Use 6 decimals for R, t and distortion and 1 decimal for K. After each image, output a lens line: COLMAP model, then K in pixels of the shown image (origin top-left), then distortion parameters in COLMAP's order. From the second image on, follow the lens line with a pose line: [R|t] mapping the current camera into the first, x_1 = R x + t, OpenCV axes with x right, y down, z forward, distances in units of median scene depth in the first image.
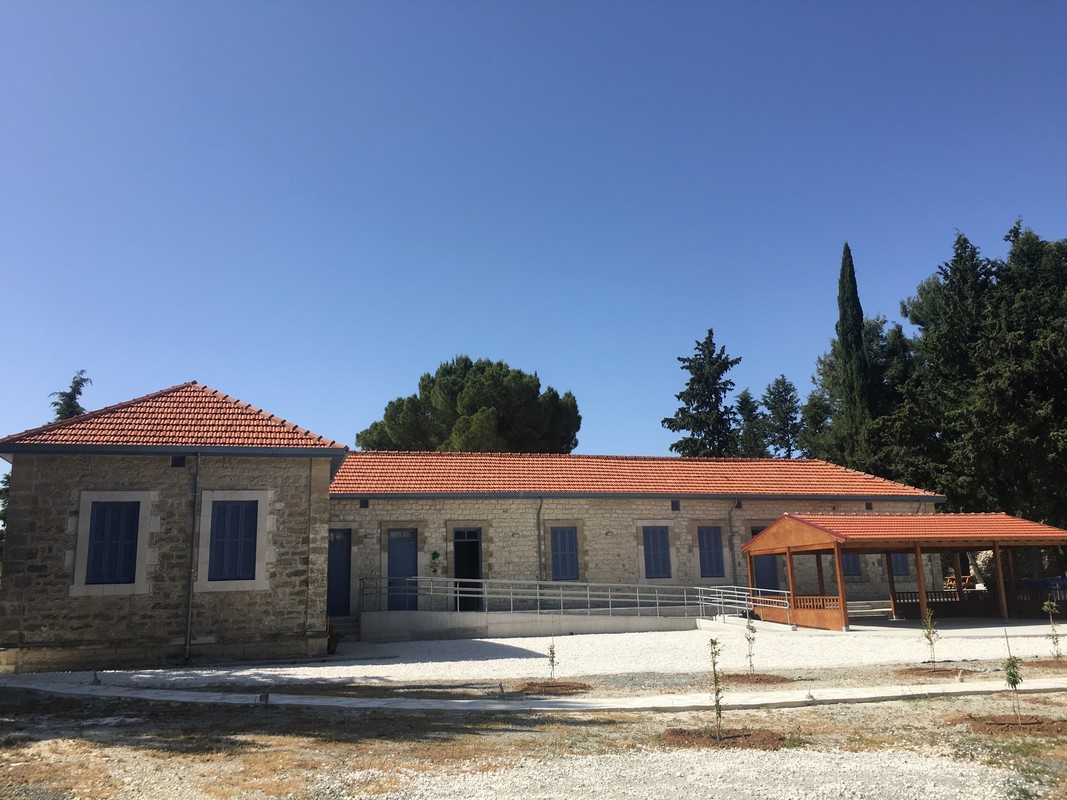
lens RADIAL K [[891.1, 0, 533.5], [0, 891.1, 400.0], [0, 0, 1]] dist [0.051947, -0.096012]
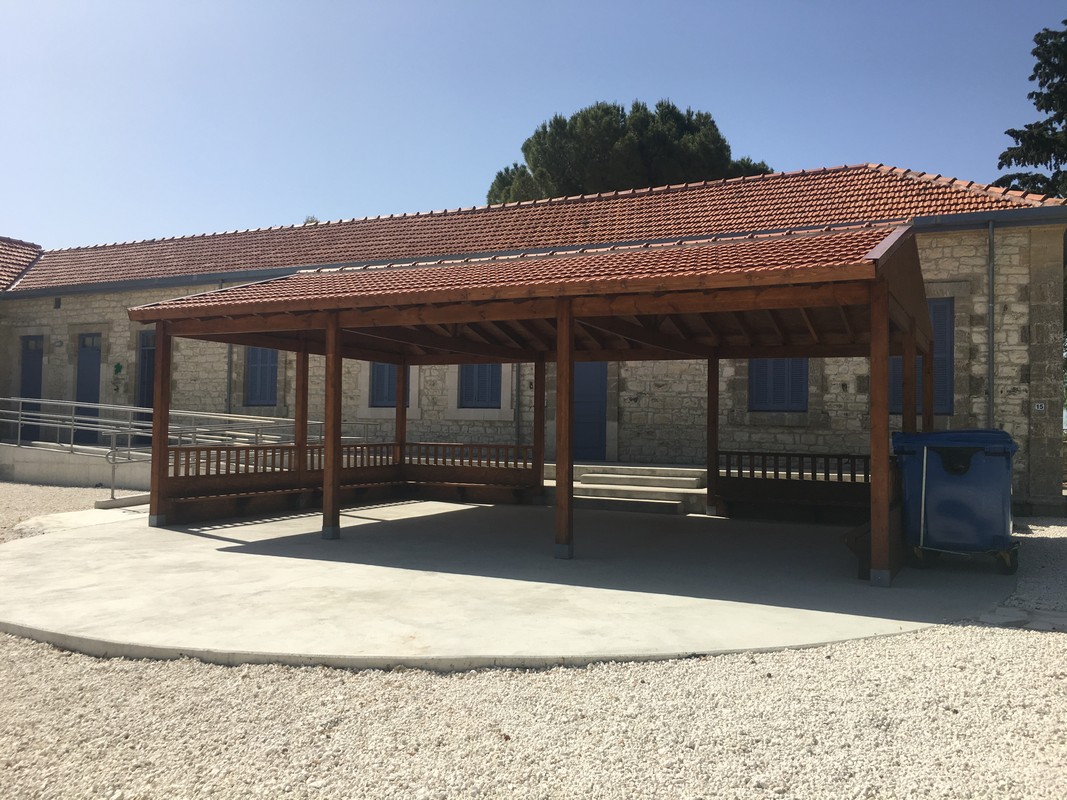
lens RADIAL K [[891.1, 0, 533.5], [0, 891.1, 400.0], [0, 0, 1]] dist [0.051947, -0.096012]
pose [[0.749825, 0.015727, -0.661449, 0.668424], [0.101400, 0.985176, 0.138372, 0.140184], [0.653820, -0.170826, 0.737115, 0.716698]]
